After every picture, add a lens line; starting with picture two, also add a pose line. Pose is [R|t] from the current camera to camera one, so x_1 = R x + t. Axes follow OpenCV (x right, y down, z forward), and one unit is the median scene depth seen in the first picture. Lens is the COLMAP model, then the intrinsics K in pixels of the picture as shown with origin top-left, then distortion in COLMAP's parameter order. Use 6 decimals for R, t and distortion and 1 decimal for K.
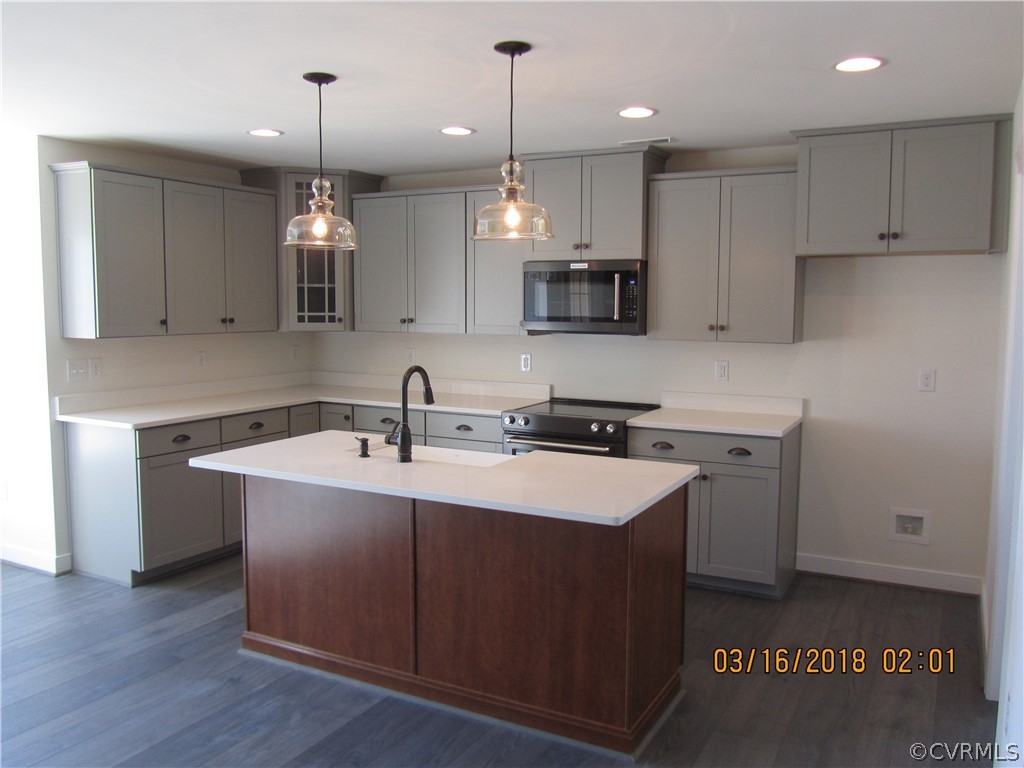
lens RADIAL K [[850.9, 0, 512.0], [0, 850.9, 384.0], [0, 0, 1]] dist [-0.043512, 0.002610]
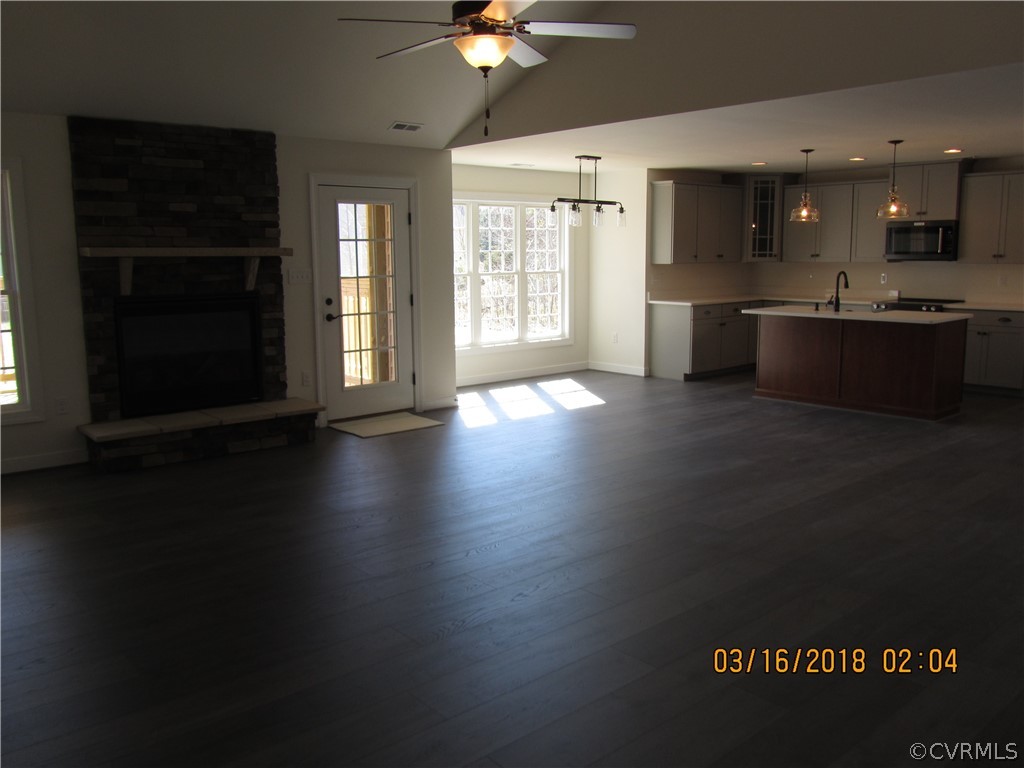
lens RADIAL K [[850.9, 0, 512.0], [0, 850.9, 384.0], [0, 0, 1]] dist [-0.043512, 0.002610]
pose [[0.936011, 0.037525, -0.349965, -0.102035], [-0.017150, 0.997982, 0.061140, 0.117994], [0.351553, -0.051226, 0.934765, -1.095438]]
